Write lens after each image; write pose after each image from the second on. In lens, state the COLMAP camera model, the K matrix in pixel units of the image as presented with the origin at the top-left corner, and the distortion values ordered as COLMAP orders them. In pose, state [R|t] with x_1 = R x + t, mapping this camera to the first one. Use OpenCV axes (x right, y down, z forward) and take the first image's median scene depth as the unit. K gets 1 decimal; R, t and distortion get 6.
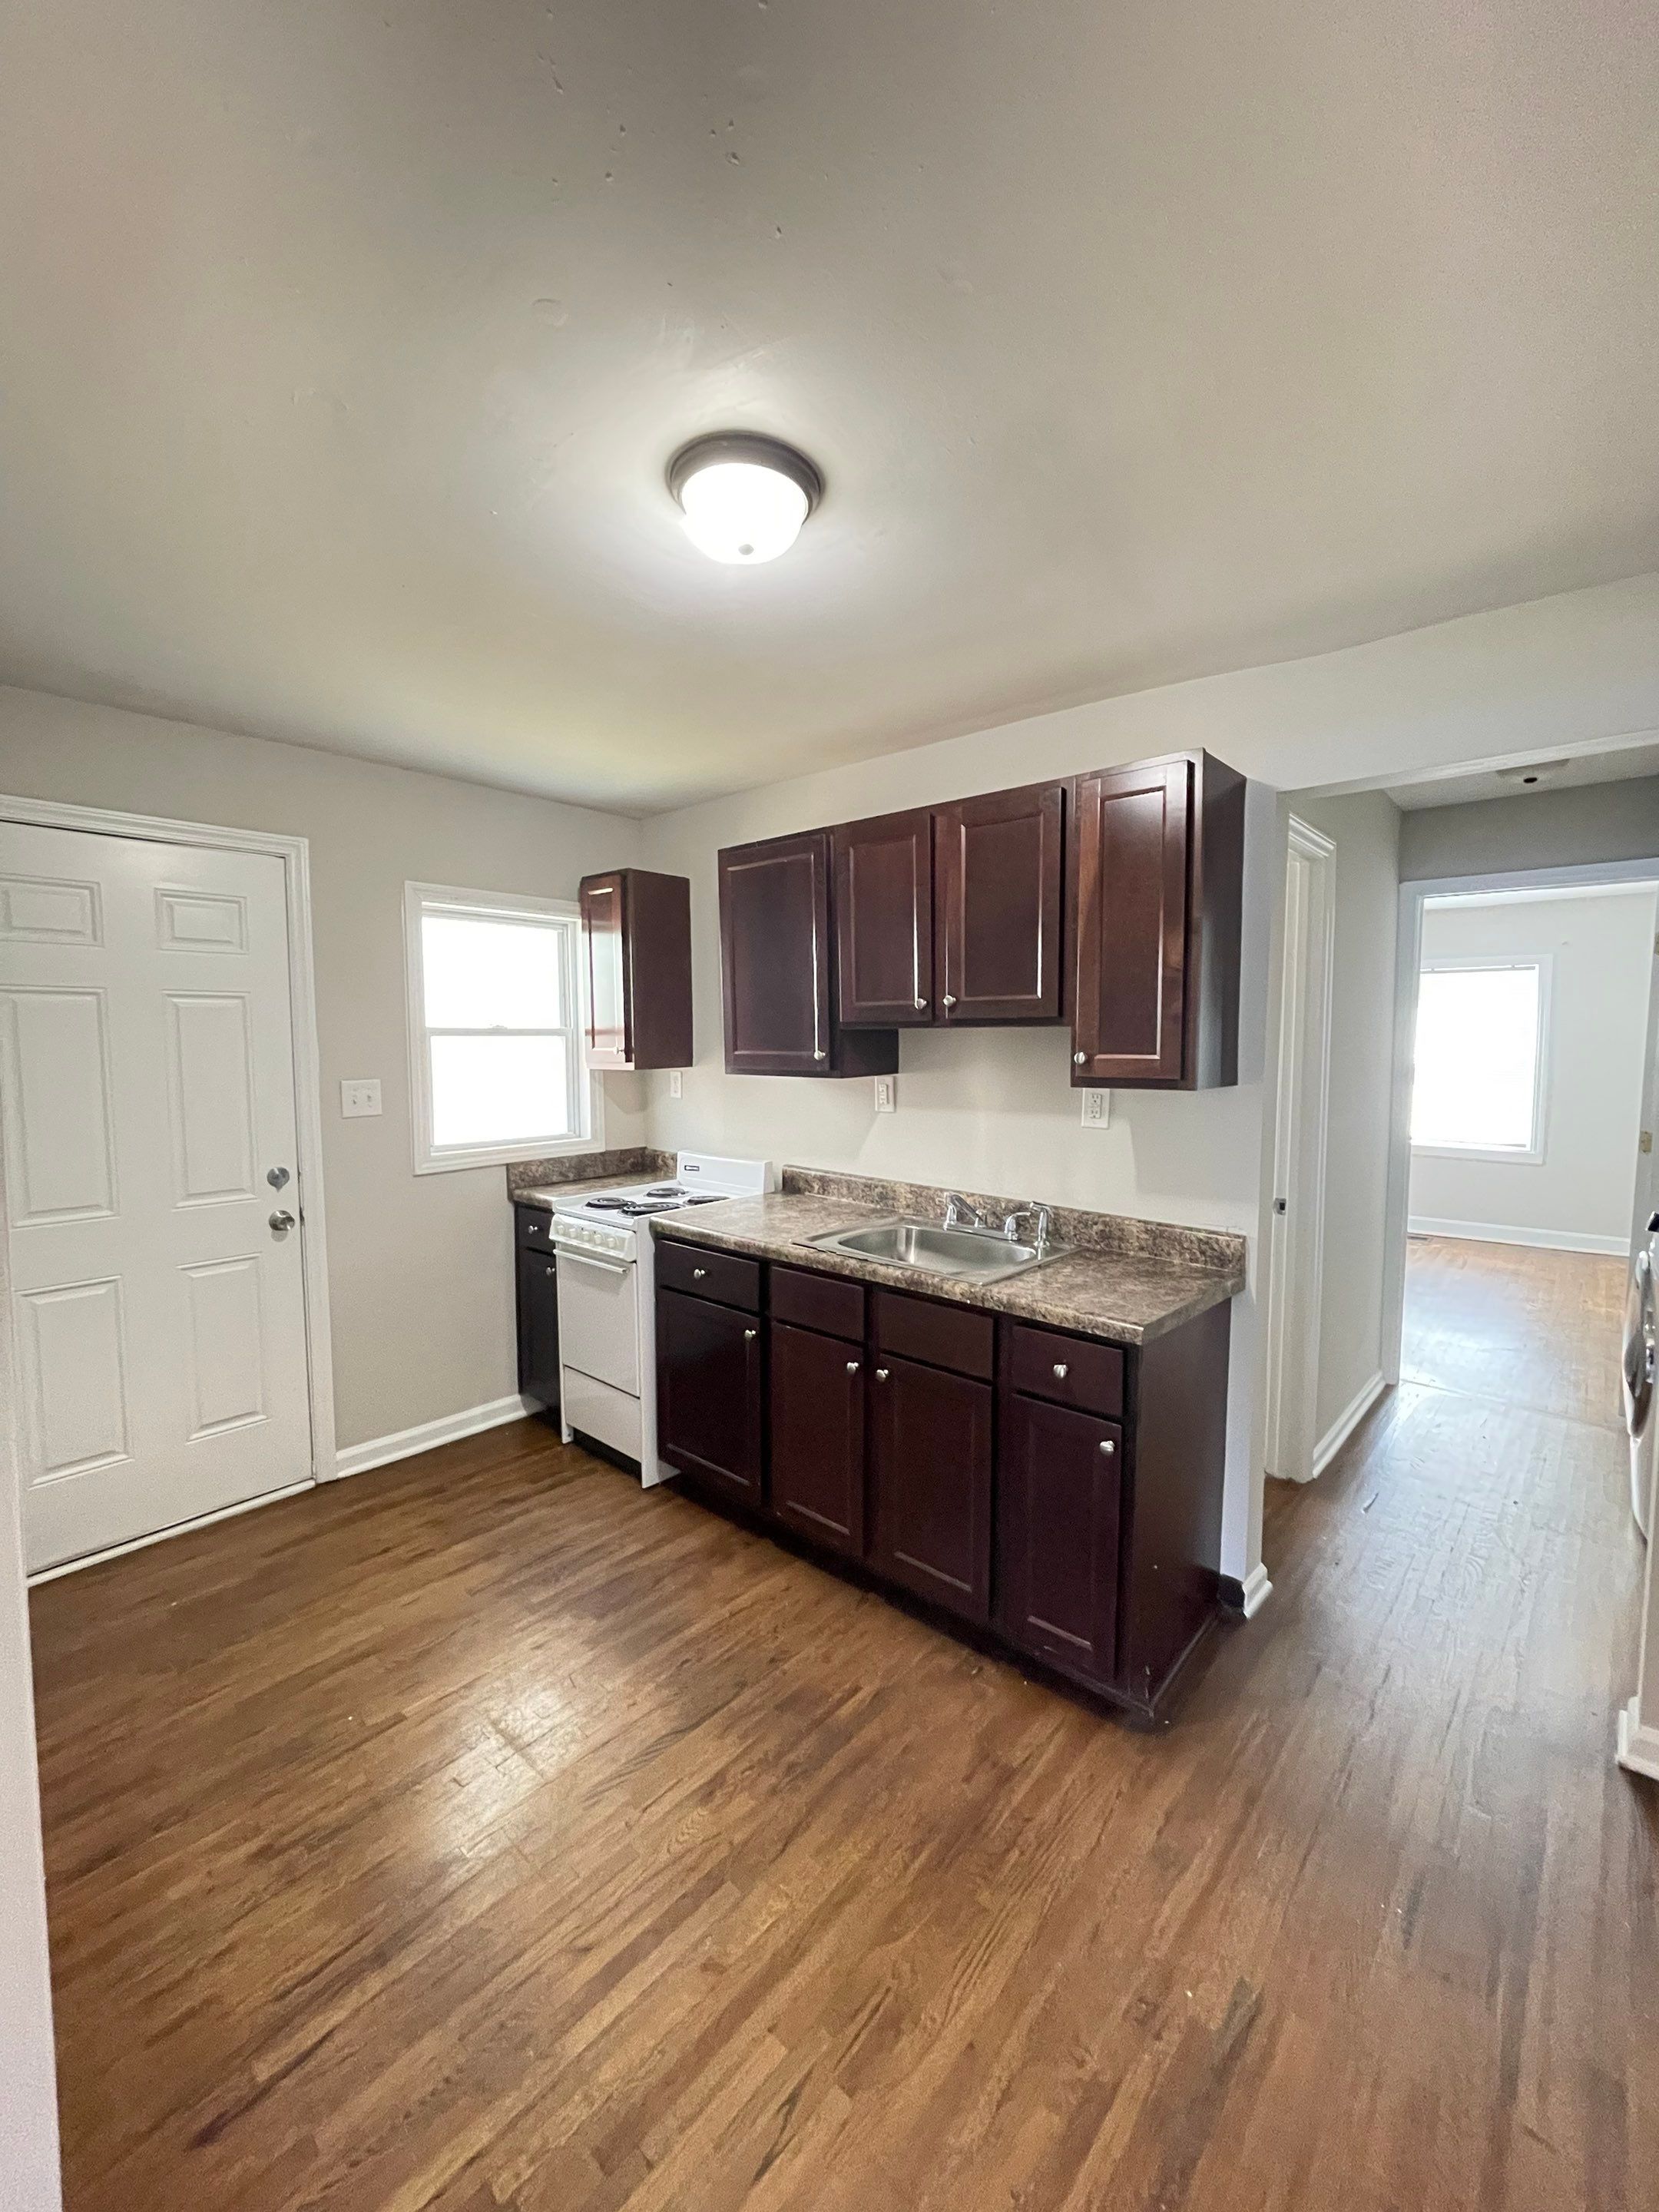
lens RADIAL K [[892.1, 0, 832.5], [0, 892.1, 1097.4], [0, 0, 1]] dist [-0.001758, 0.000186]
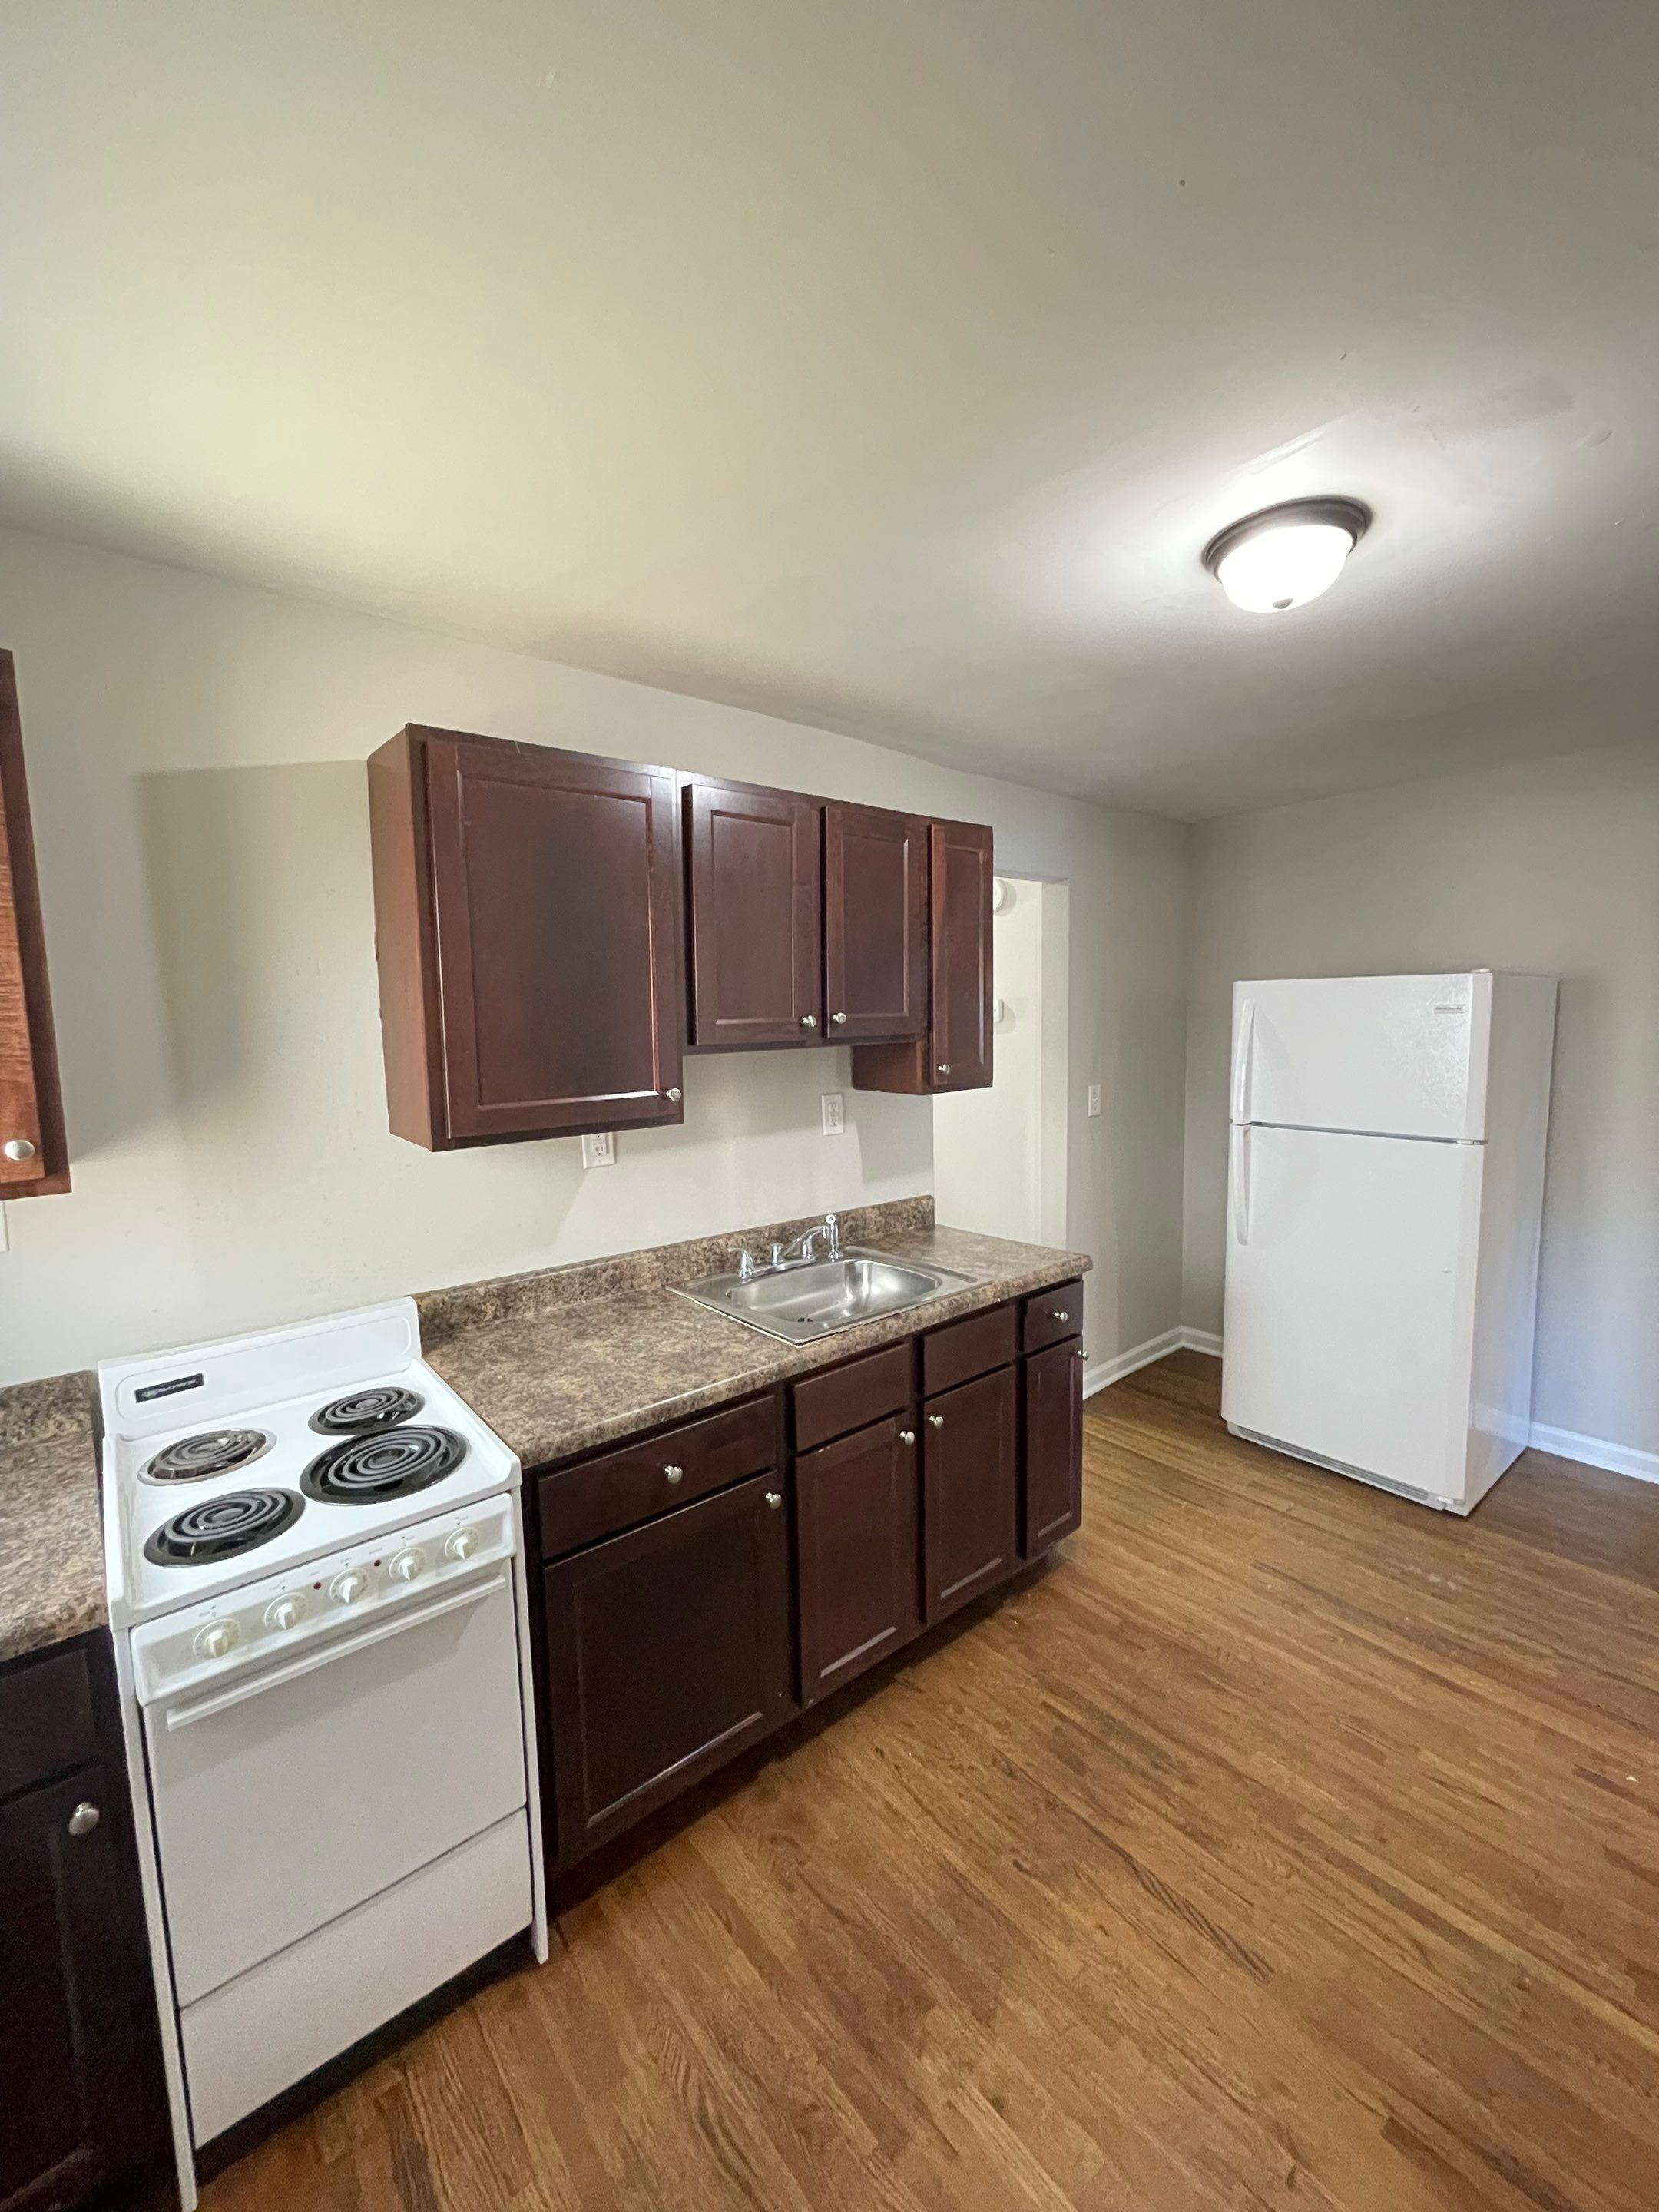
lens RADIAL K [[892.1, 0, 836.9], [0, 892.1, 1101.6], [0, 0, 1]] dist [-0.001758, 0.000186]
pose [[0.138979, -0.107925, 0.984397, -0.787446], [0.085320, 0.991652, 0.096675, -0.112778], [-0.986613, 0.070553, 0.147027, 0.881671]]
